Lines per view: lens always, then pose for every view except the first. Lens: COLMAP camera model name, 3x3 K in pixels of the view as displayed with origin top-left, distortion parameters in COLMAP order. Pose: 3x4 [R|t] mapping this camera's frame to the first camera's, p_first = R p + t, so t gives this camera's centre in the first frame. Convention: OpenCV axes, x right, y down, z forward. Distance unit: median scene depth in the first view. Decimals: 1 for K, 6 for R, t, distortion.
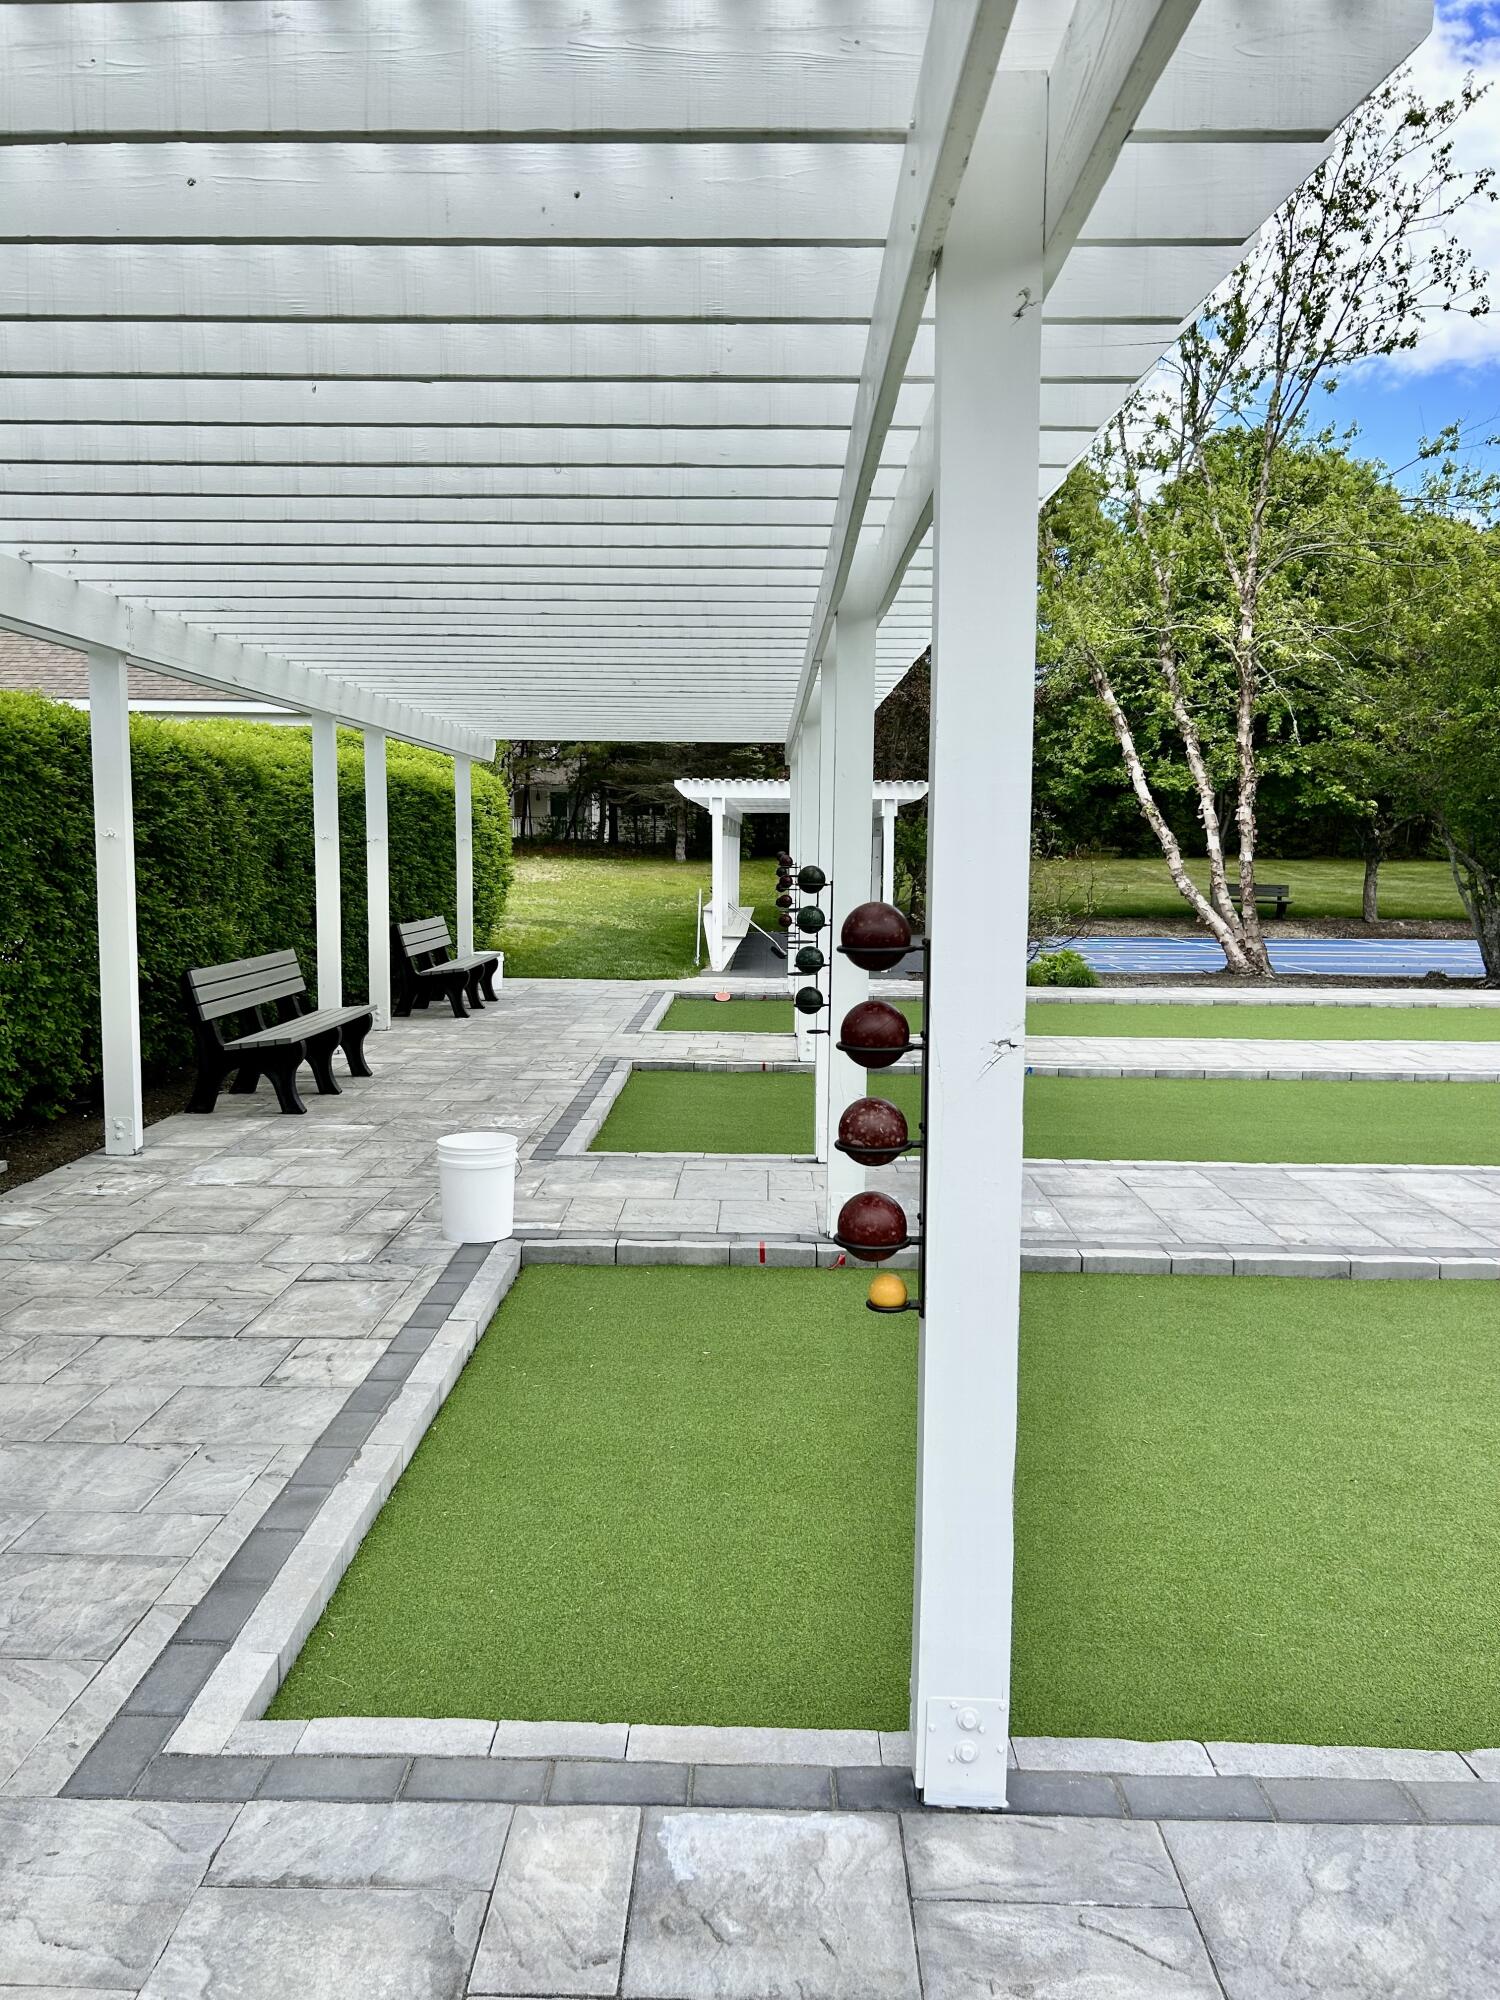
lens RADIAL K [[1524.3, 0, 748.5], [0, 1524.3, 998.4], [0, 0, 1]] dist [0.030706, 0.003121]
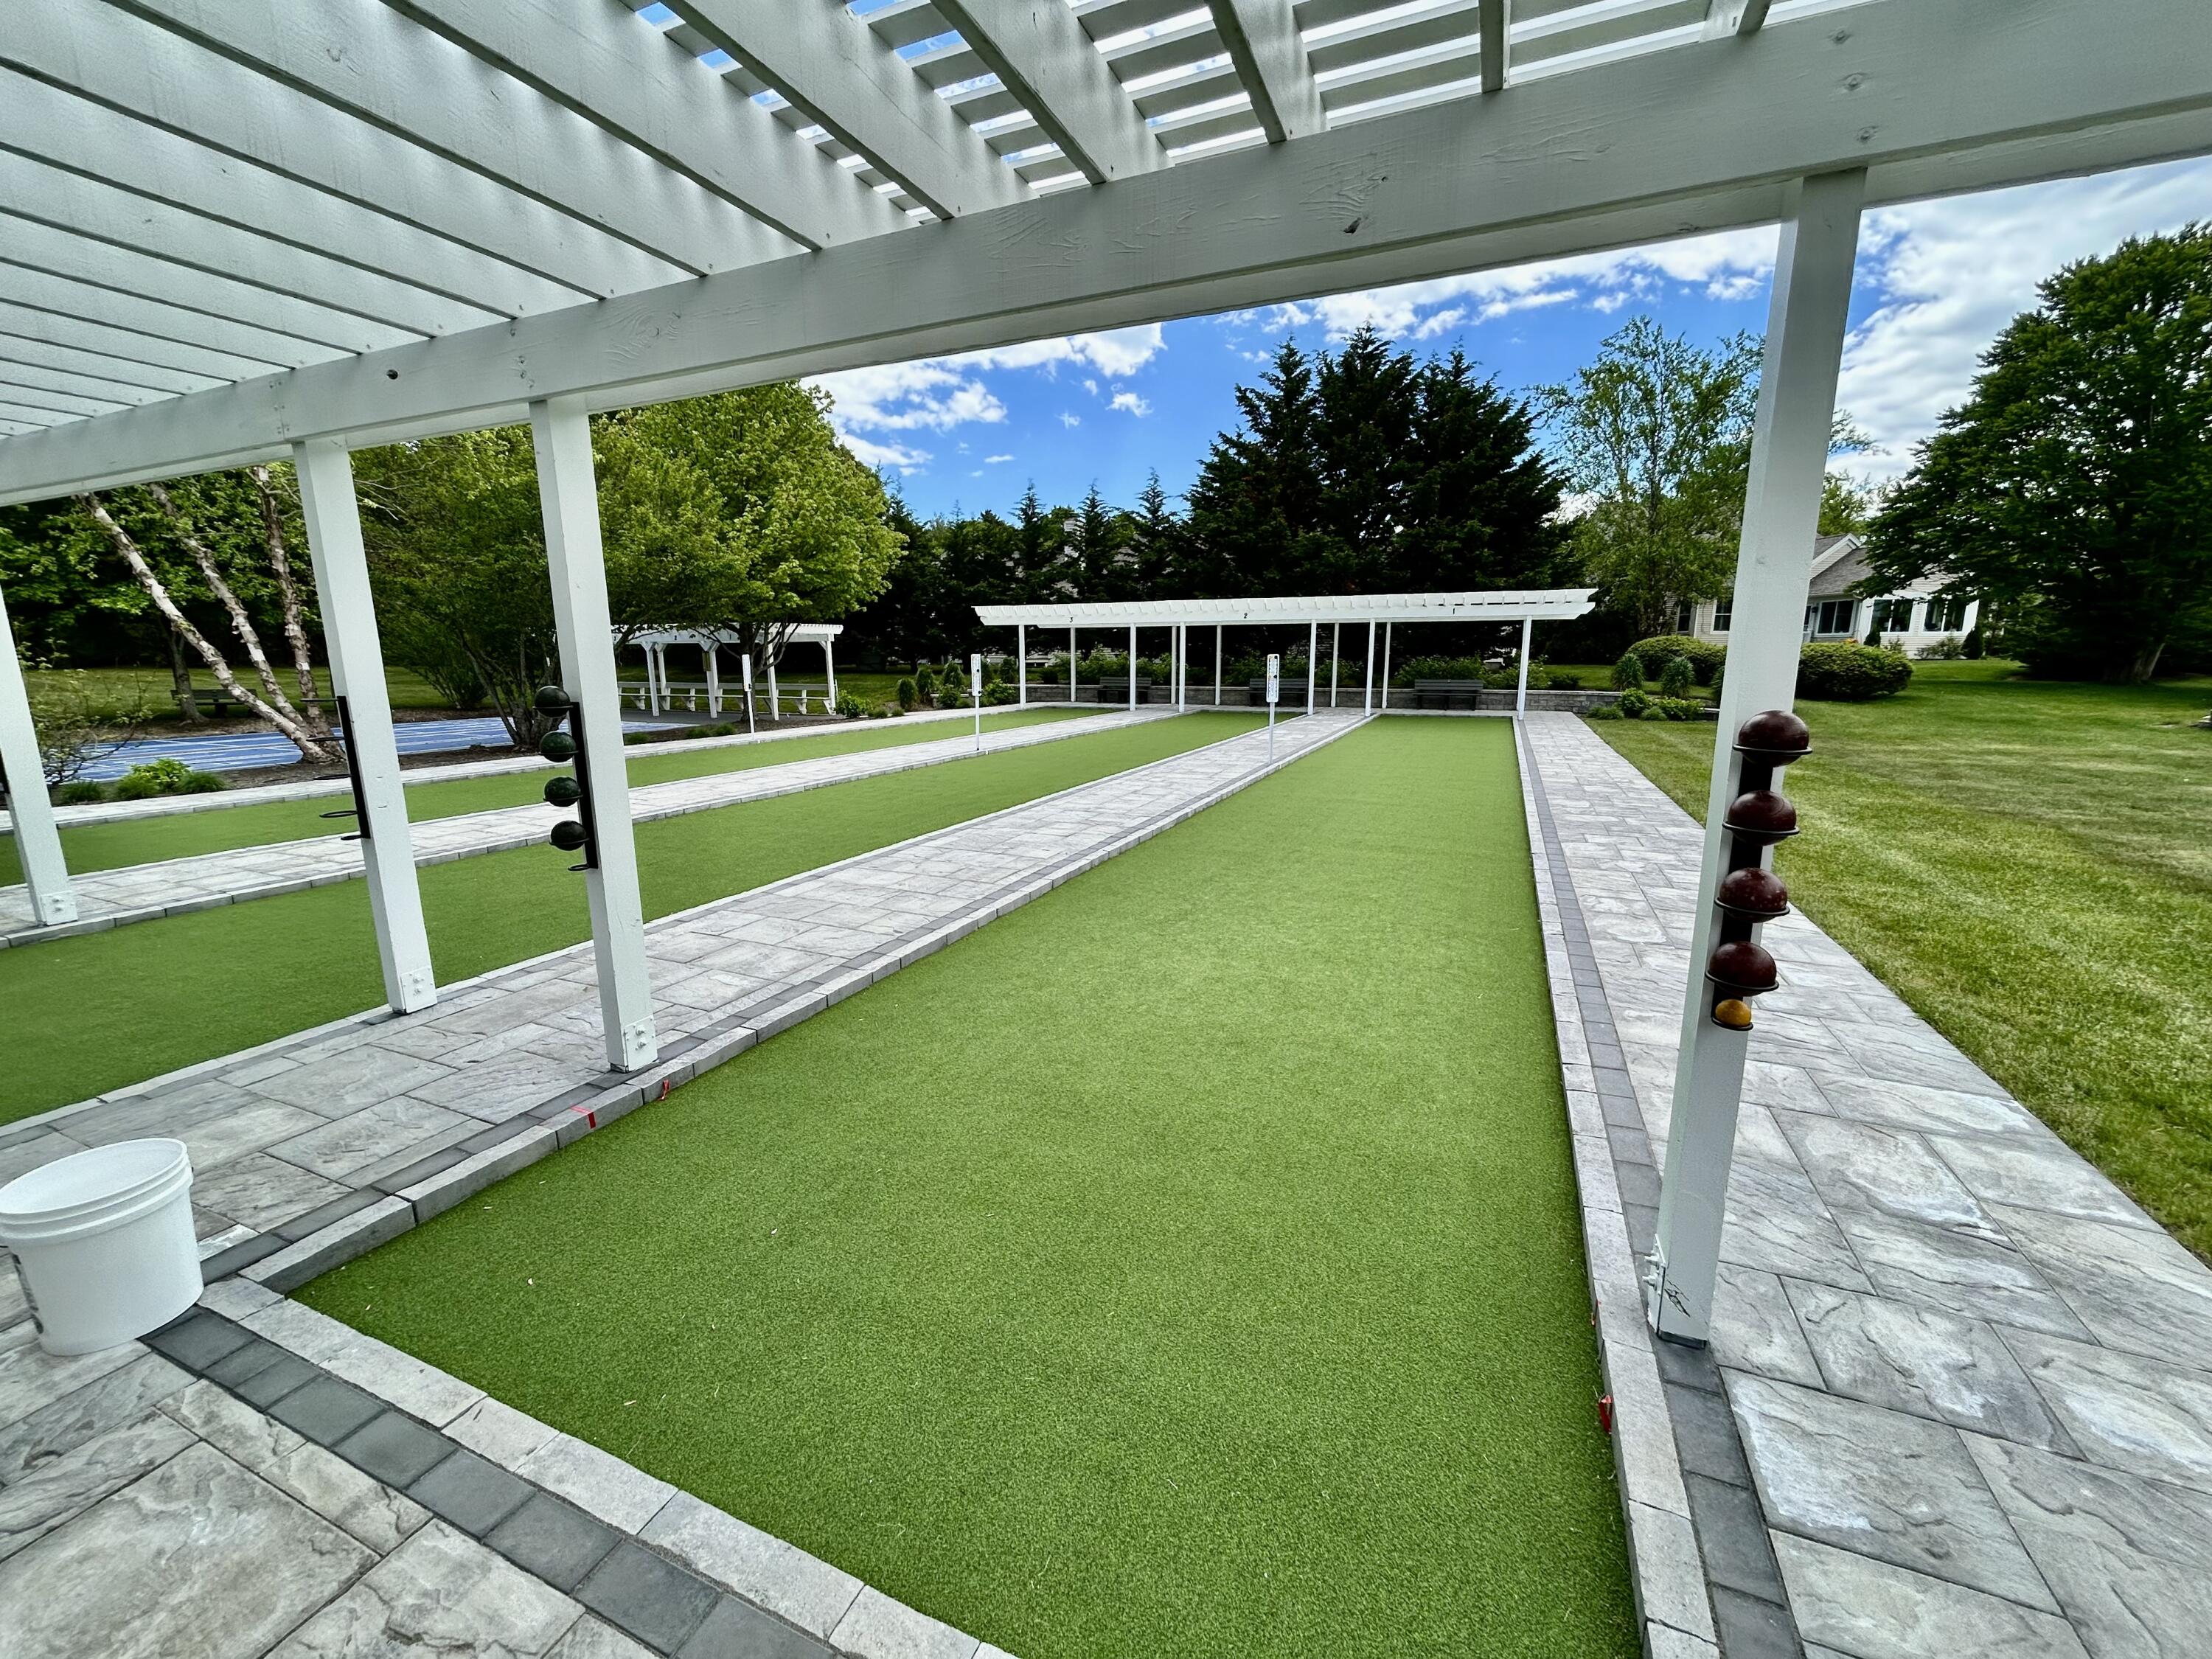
lens RADIAL K [[884.2, 0, 1107.6], [0, 884.2, 828.8], [0, 0, 1]] dist [0.002433, -0.000325]
pose [[0.391008, -0.196034, 0.899268, -0.362897], [0.104976, 0.980177, 0.168027, -0.072207], [-0.914381, 0.028702, 0.403836, 0.559679]]
